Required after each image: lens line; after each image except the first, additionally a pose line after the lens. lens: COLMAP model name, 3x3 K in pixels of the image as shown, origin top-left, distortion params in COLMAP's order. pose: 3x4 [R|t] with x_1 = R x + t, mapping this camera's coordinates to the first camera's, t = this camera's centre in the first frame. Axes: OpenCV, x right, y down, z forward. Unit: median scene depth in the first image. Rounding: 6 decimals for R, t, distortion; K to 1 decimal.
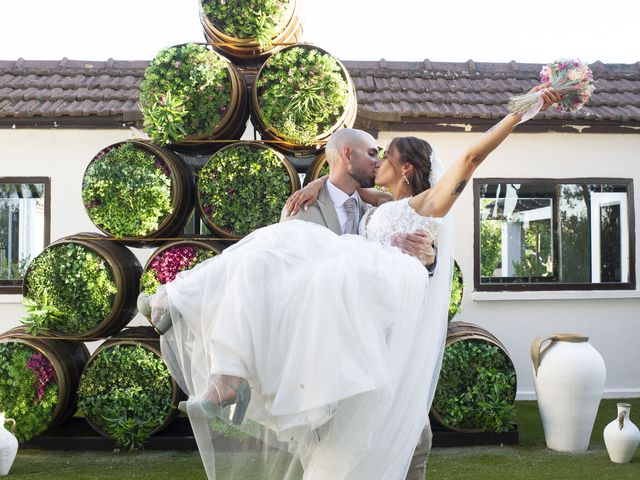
lens RADIAL K [[820.8, 0, 319.4], [0, 820.8, 237.7], [0, 0, 1]] dist [-0.085778, 0.000000]
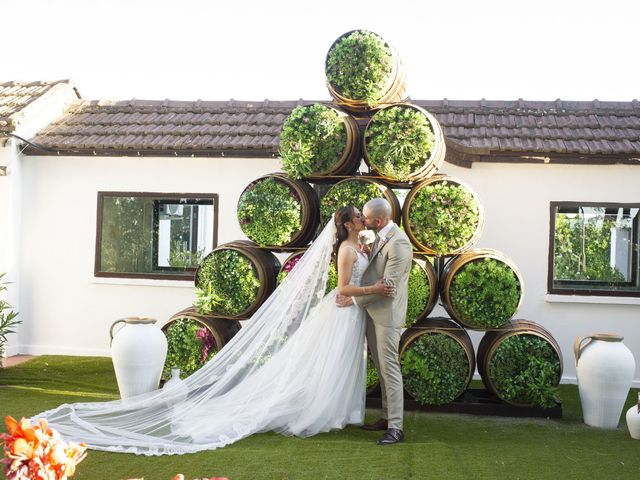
lens RADIAL K [[820.8, 0, 319.4], [0, 820.8, 241.2], [0, 0, 1]] dist [-0.085778, 0.000000]
pose [[0.975093, 0.034215, -0.219141, 0.146862], [-0.025320, 0.998742, 0.043270, -0.069528], [0.220346, -0.036644, 0.974733, -0.317402]]
